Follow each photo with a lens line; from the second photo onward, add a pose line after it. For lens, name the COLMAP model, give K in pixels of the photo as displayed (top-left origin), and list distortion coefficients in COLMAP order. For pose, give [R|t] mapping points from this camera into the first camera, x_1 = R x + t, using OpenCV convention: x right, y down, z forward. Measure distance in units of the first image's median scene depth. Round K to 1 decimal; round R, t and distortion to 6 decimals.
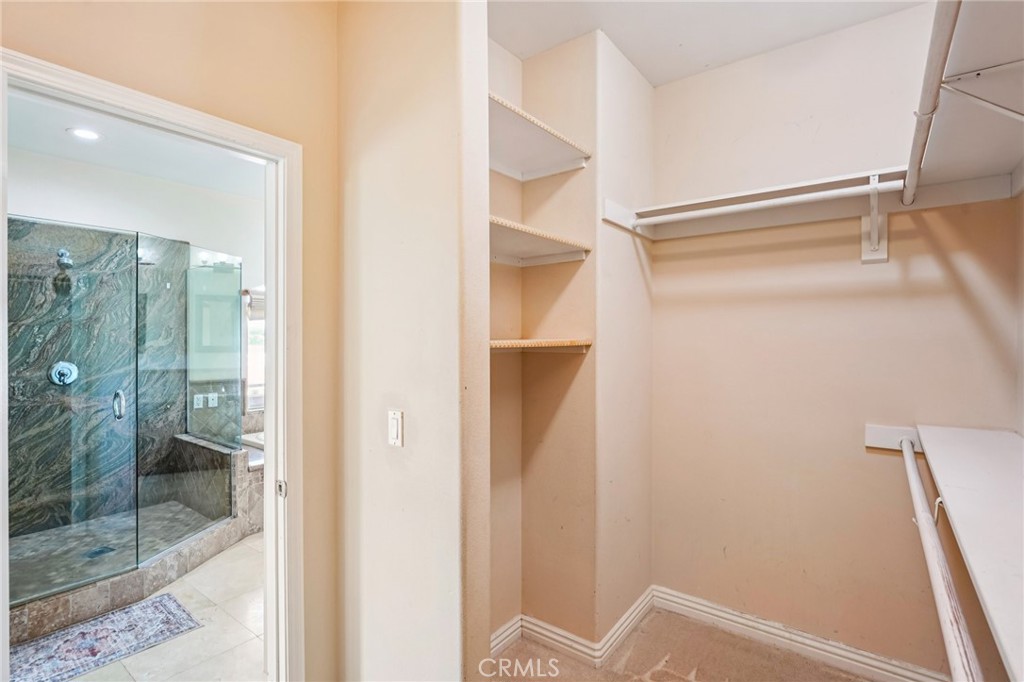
lens RADIAL K [[491.1, 0, 512.2], [0, 491.1, 336.9], [0, 0, 1]] dist [-0.005207, -0.001734]
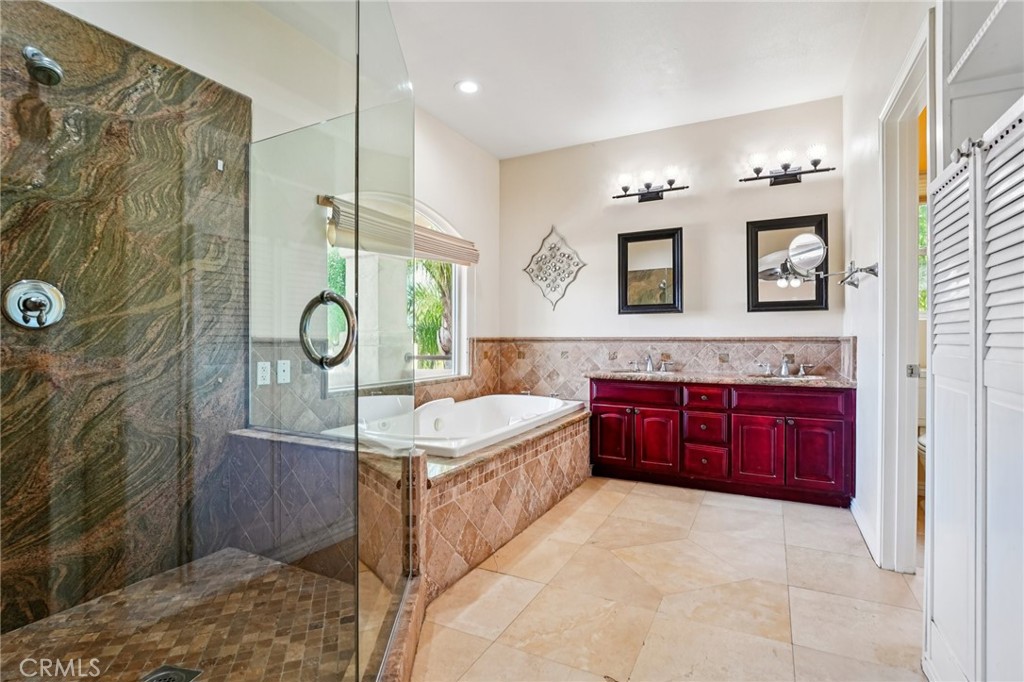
lens RADIAL K [[491.1, 0, 514.5], [0, 491.1, 338.5], [0, 0, 1]] dist [-0.005207, -0.001734]
pose [[0.985705, -0.001036, 0.168479, -0.516559], [0.001198, 0.999999, -0.000857, 0.105912], [-0.168478, 0.001047, 0.985705, 0.431686]]
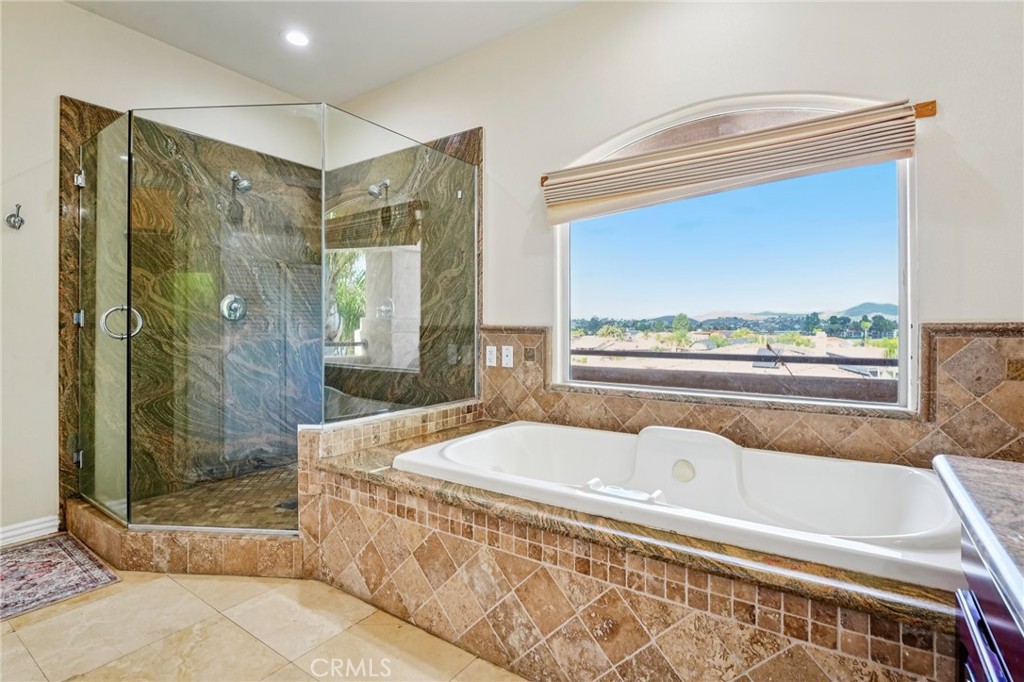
lens RADIAL K [[491.1, 0, 510.2], [0, 491.1, 323.6], [0, 0, 1]] dist [-0.005207, -0.001734]
pose [[0.044475, -0.006592, -0.998989, 0.045299], [0.001228, 0.999978, -0.006544, 0.106250], [0.999010, -0.000936, 0.044482, 1.160100]]
